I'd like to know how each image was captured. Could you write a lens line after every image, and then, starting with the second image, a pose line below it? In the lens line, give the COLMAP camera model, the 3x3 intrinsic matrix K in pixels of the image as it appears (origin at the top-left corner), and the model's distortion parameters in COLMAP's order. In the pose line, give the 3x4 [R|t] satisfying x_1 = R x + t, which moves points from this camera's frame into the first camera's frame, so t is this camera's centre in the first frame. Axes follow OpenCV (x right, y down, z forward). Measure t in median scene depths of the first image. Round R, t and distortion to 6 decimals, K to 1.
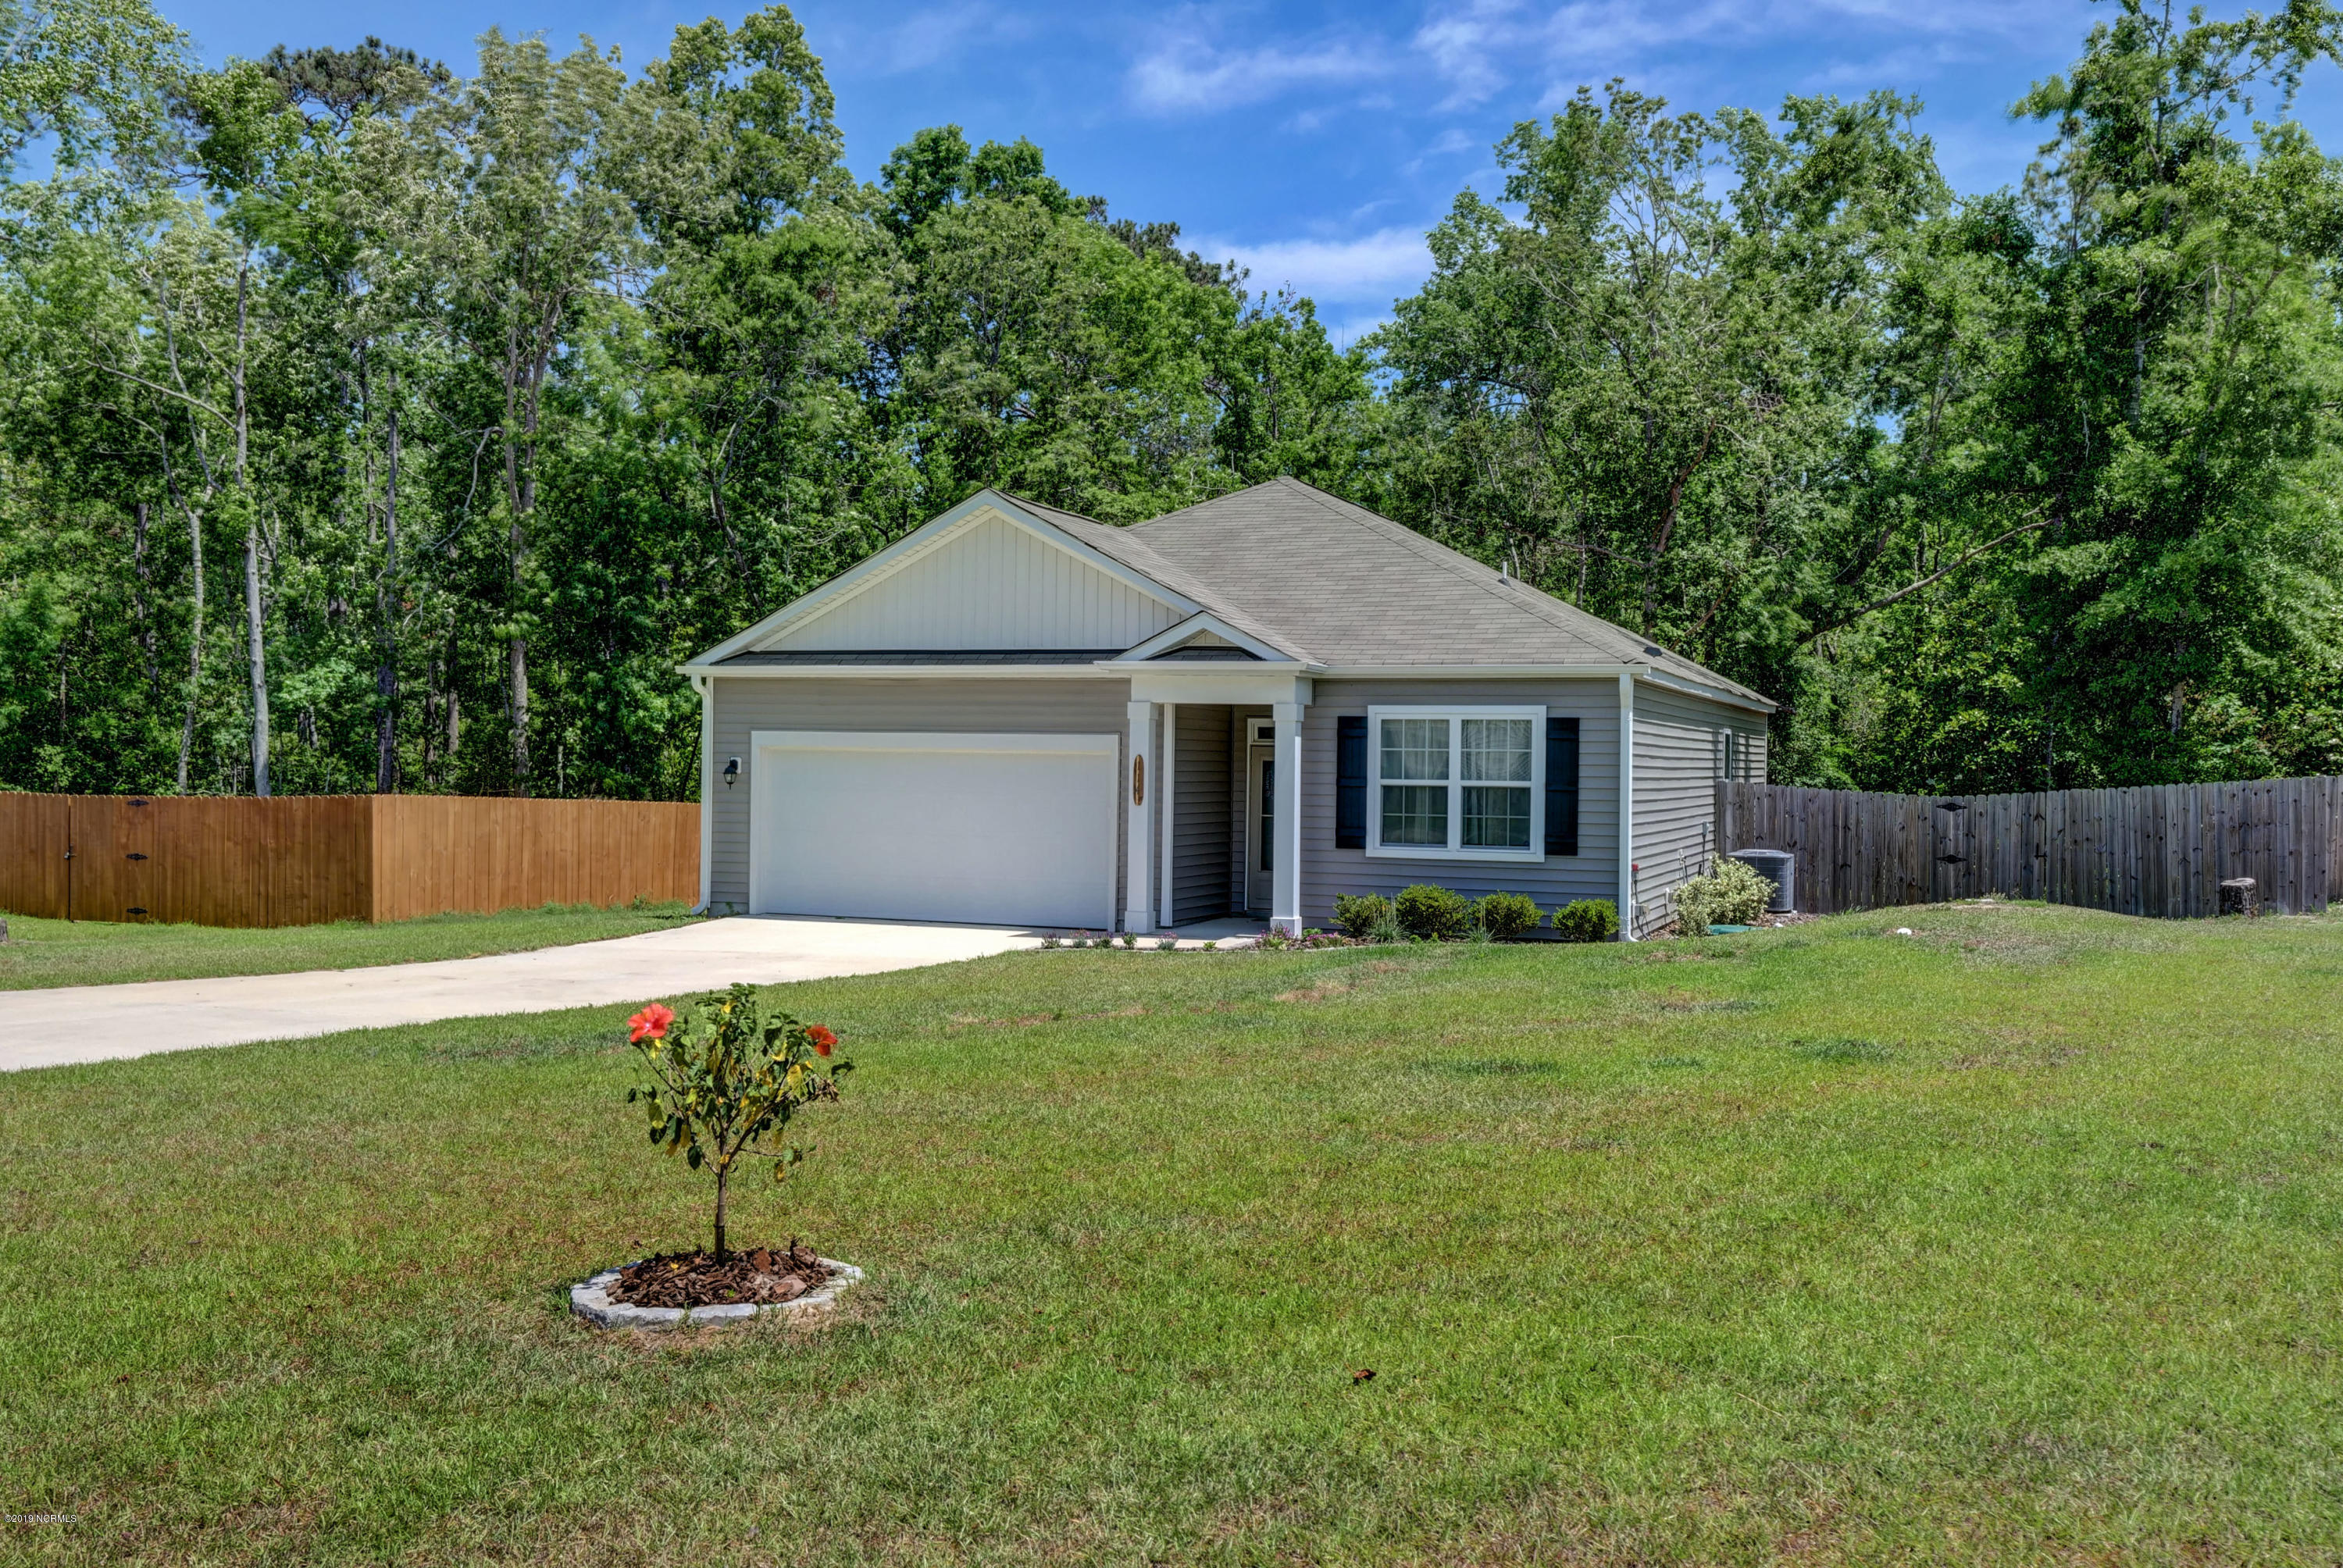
lens RADIAL K [[2084.1, 0, 1178.7], [0, 2084.1, 769.2], [0, 0, 1]] dist [0.034351, -0.005725]
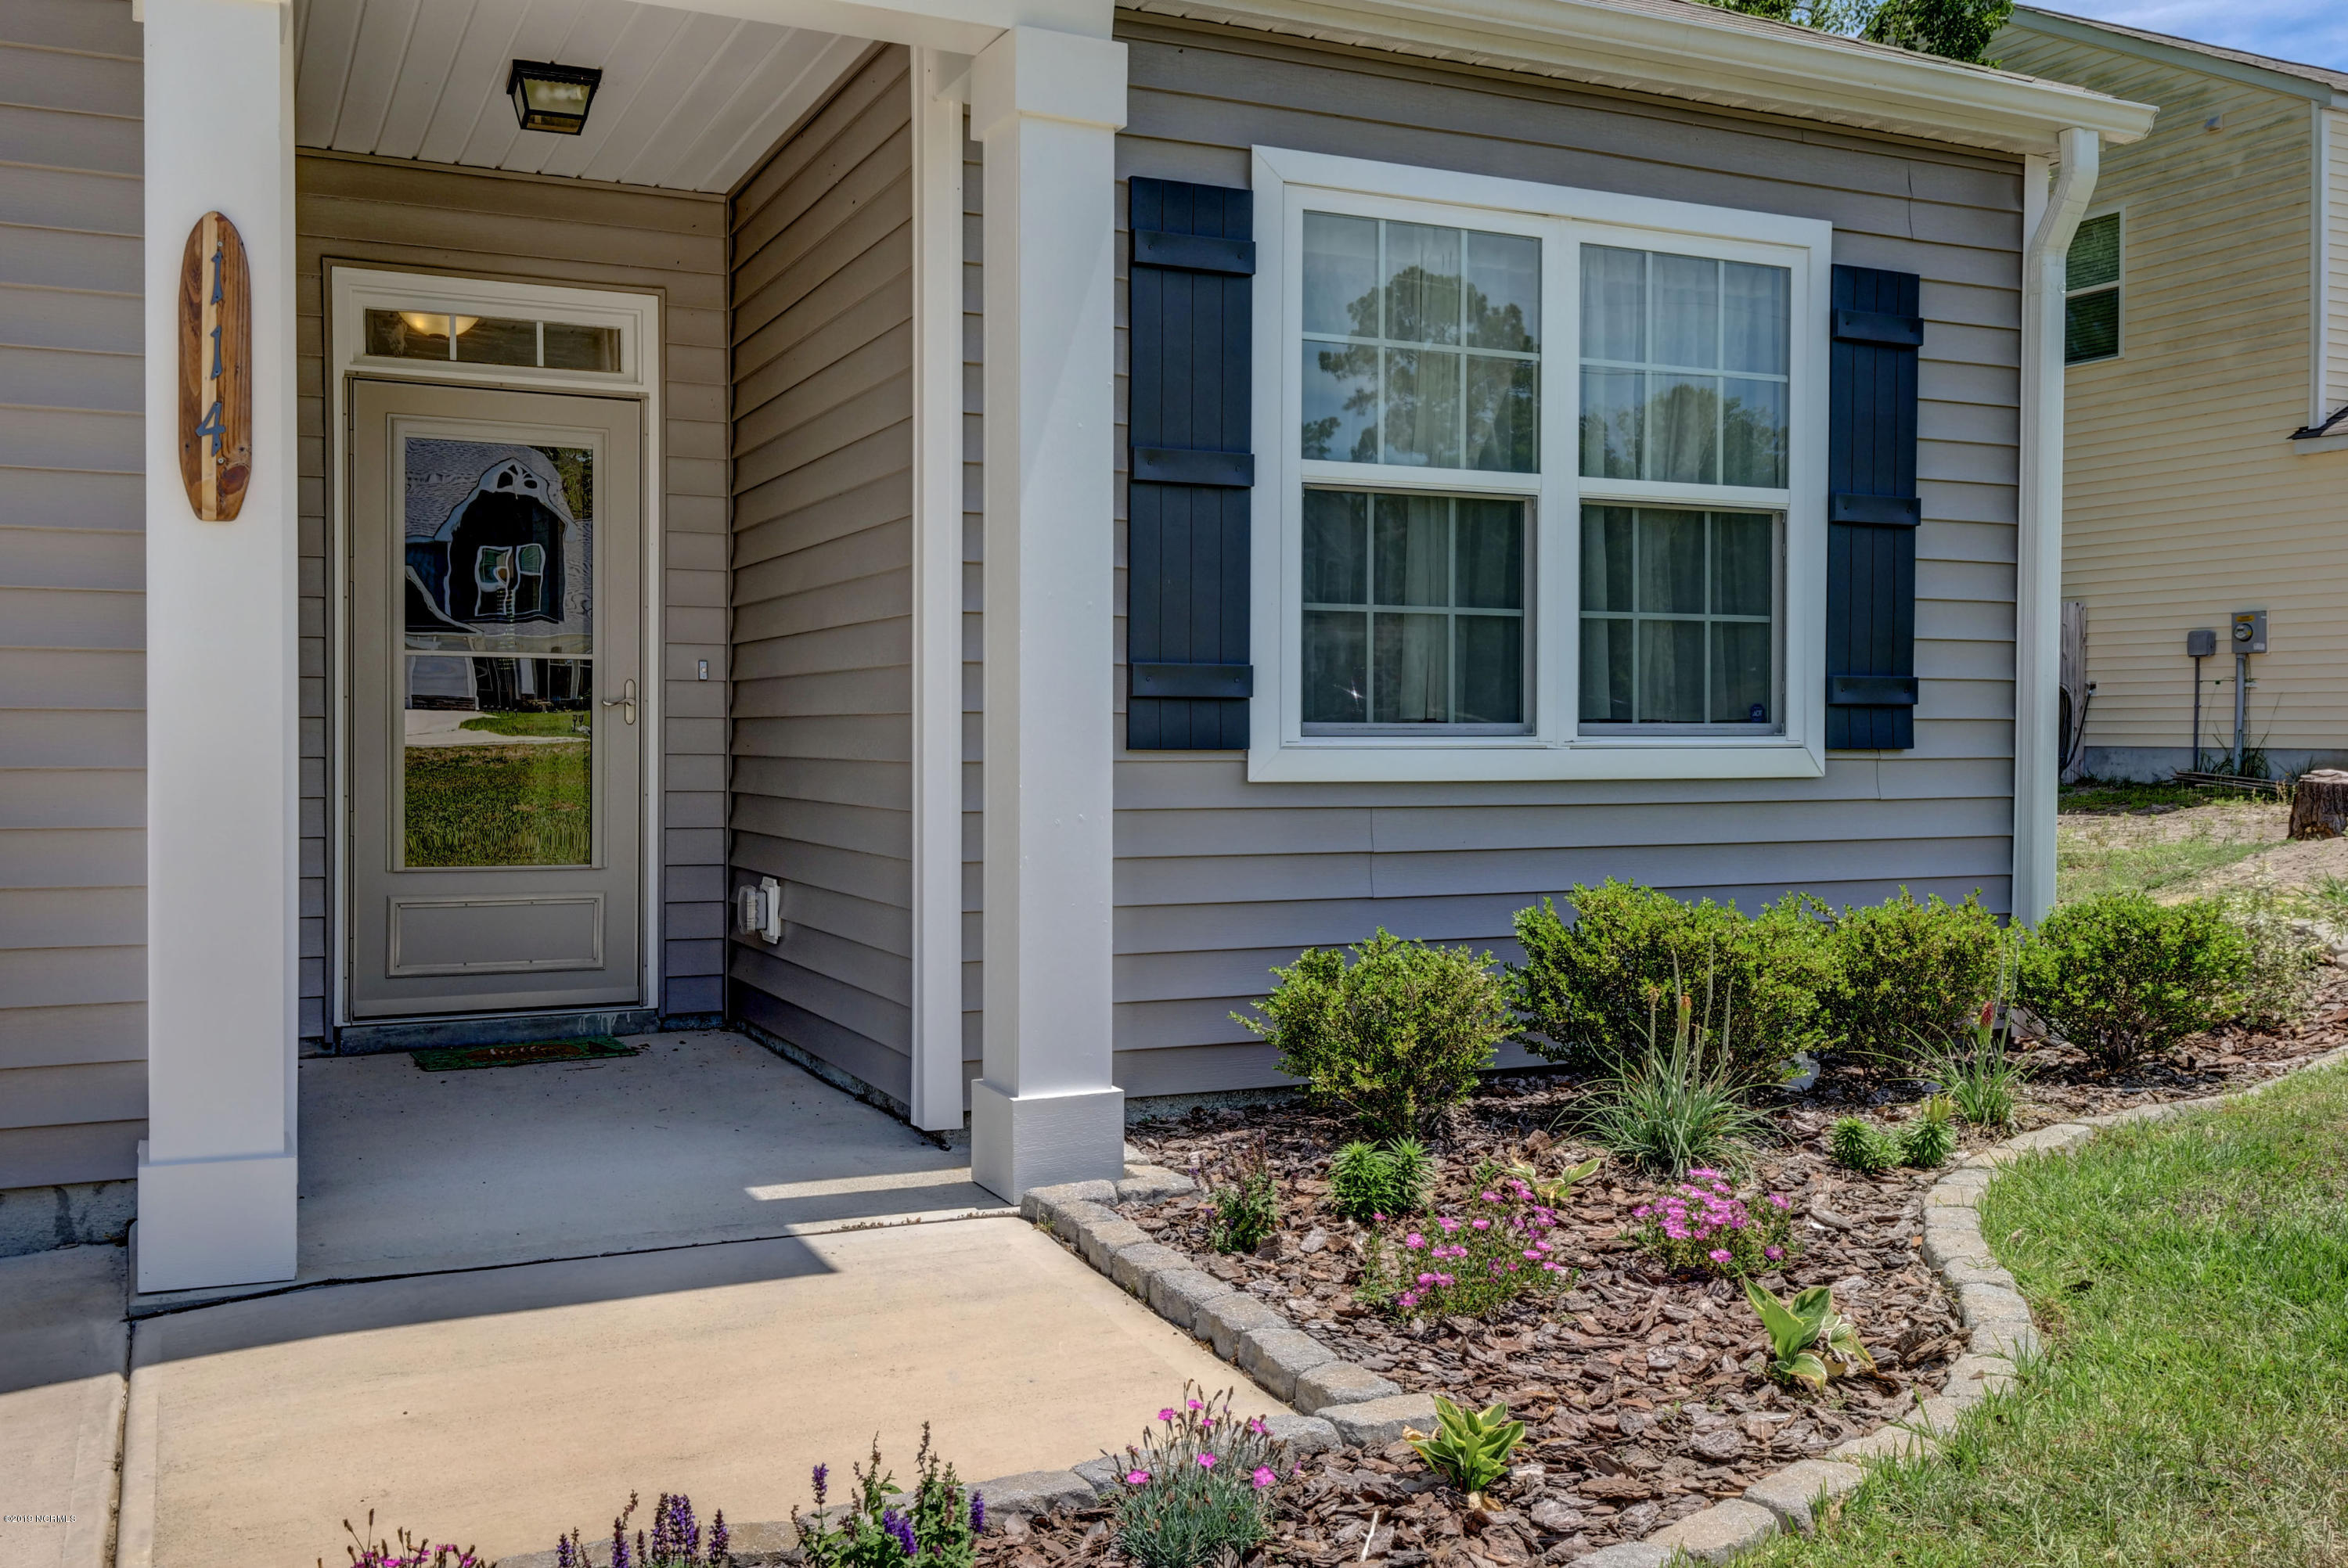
lens RADIAL K [[2088.4, 0, 1163.9], [0, 2088.4, 783.1], [0, 0, 1]] dist [0.034351, -0.005725]
pose [[0.695731, -0.031525, 0.717610, -0.089627], [0.011162, 0.999390, 0.033082, 0.034193], [-0.718215, -0.015007, 0.695659, 0.842453]]
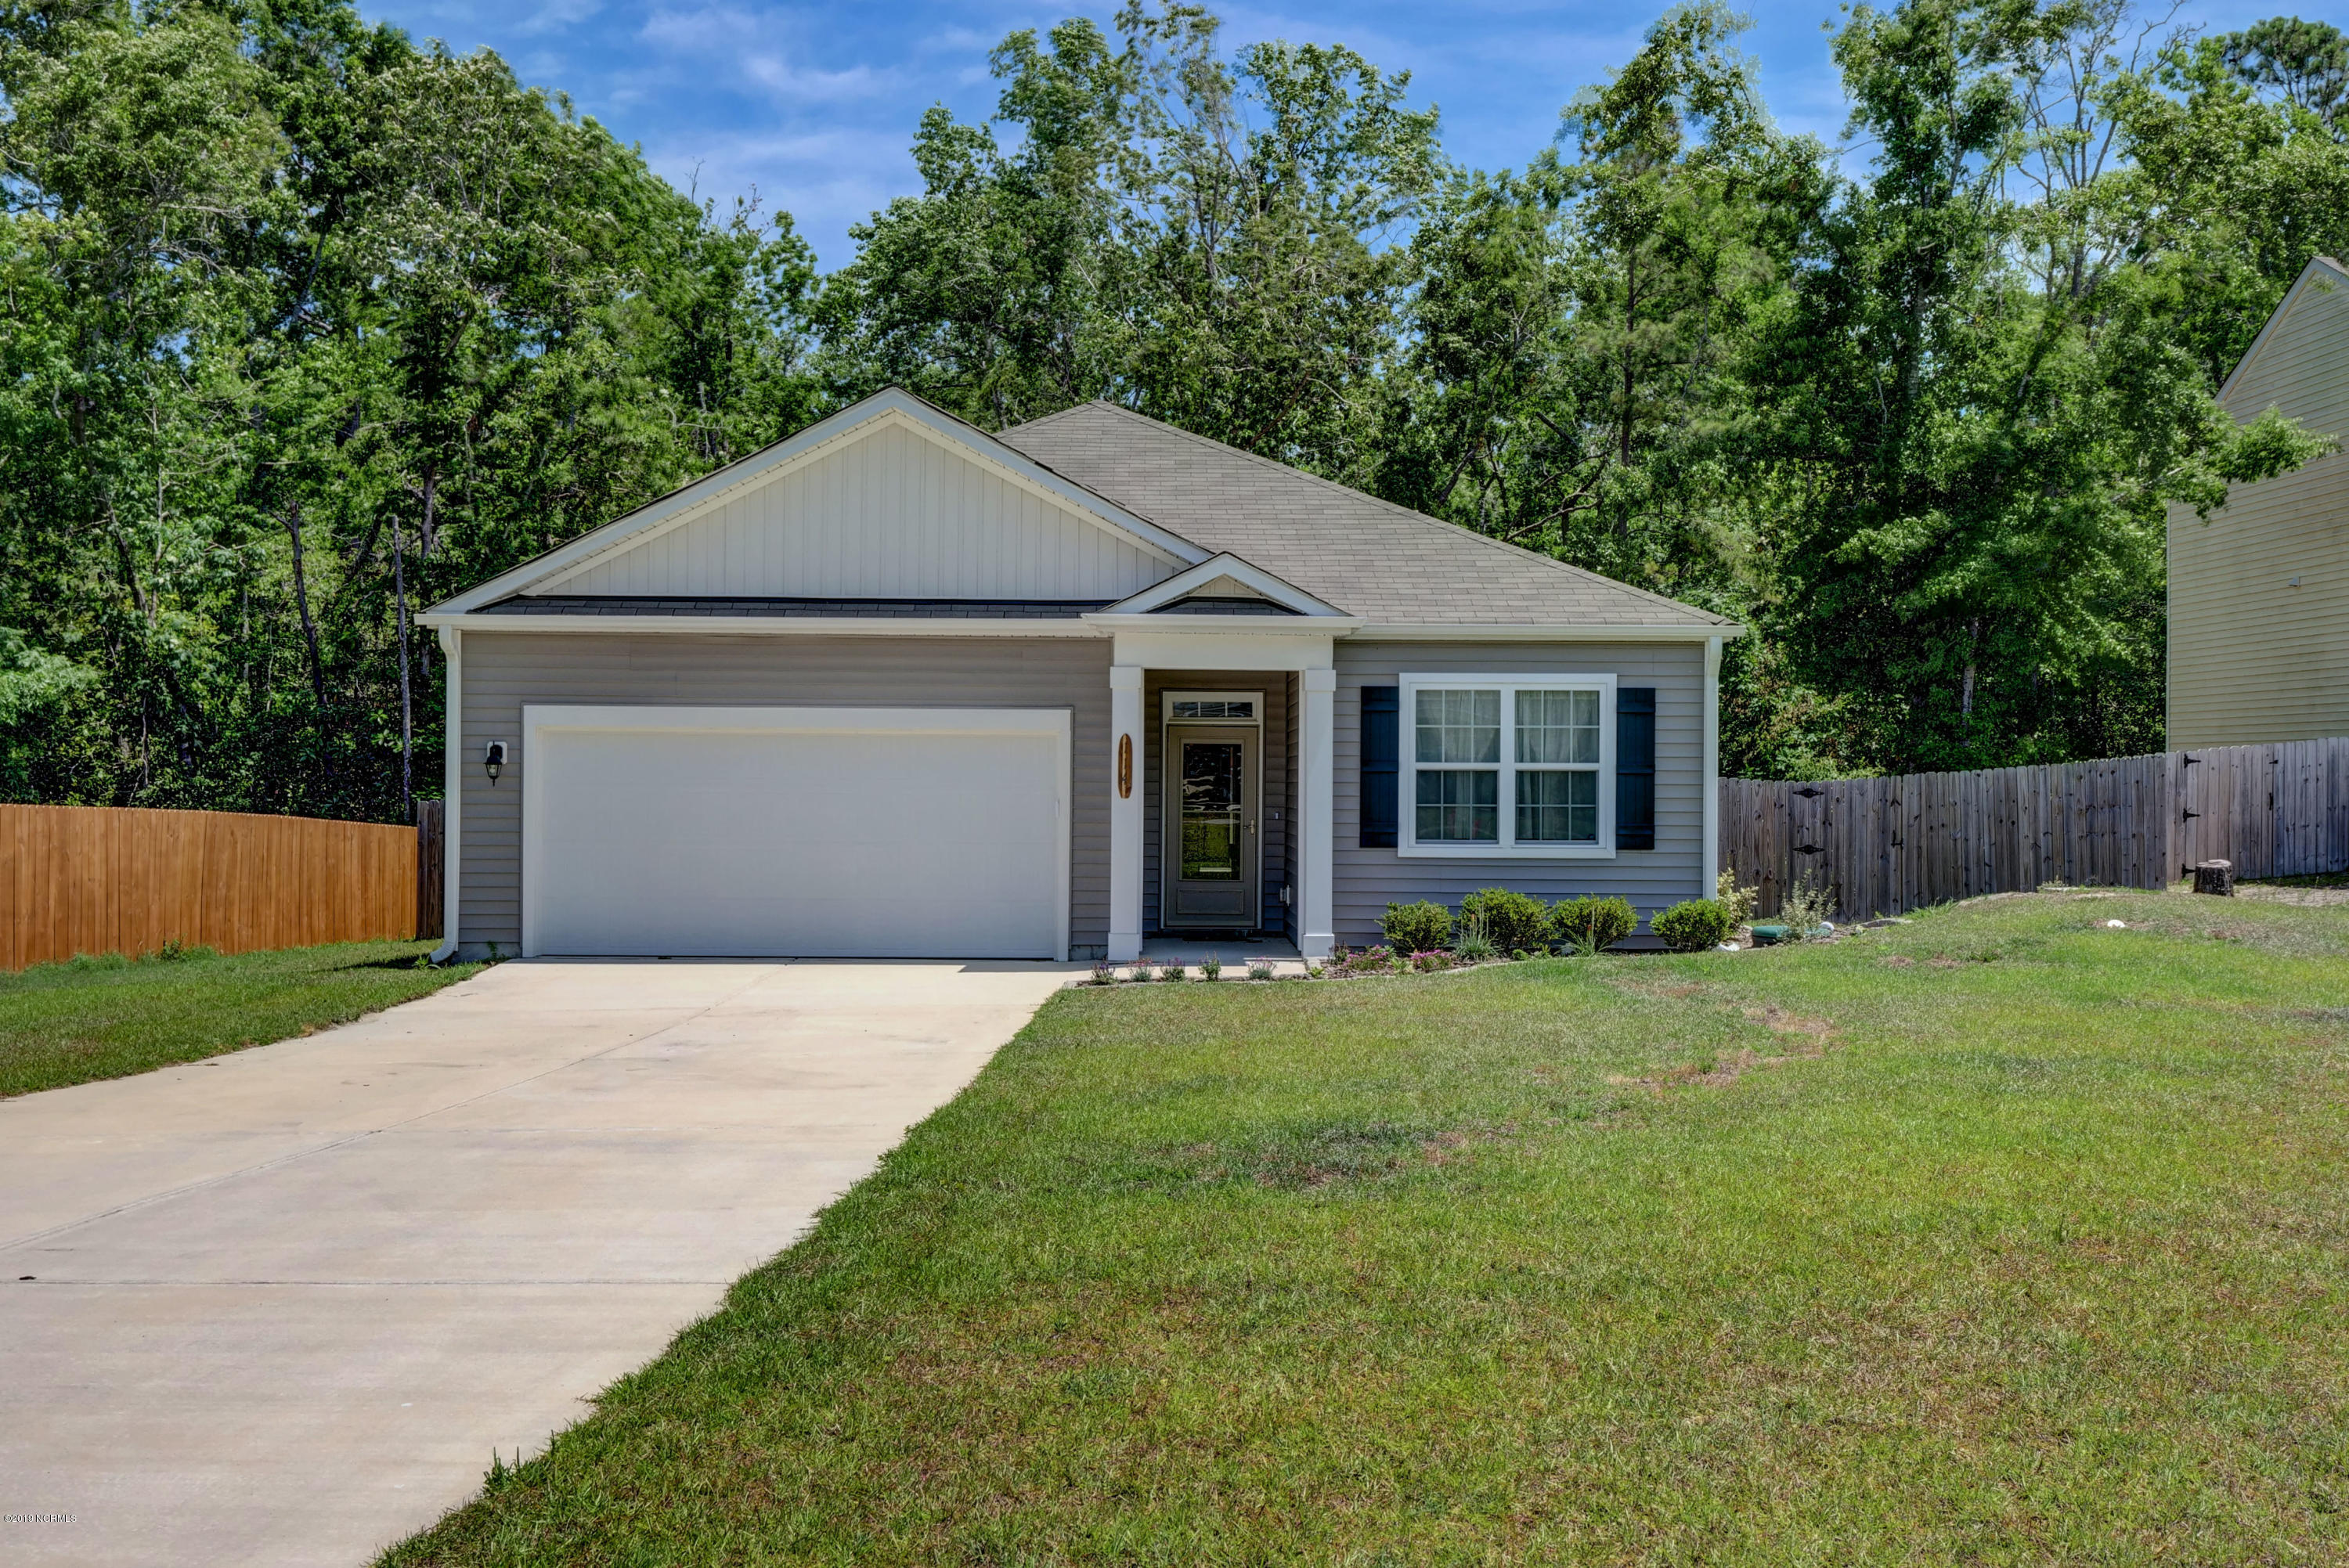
lens RADIAL K [[2274.9, 0, 1160.9], [0, 2274.9, 786.6], [0, 0, 1]] dist [0.057188, 0.000000]
pose [[0.930305, -0.010216, 0.366645, -0.326774], [0.008781, 0.999946, 0.005581, 0.008421], [-0.366682, -0.001973, 0.930344, 0.200321]]
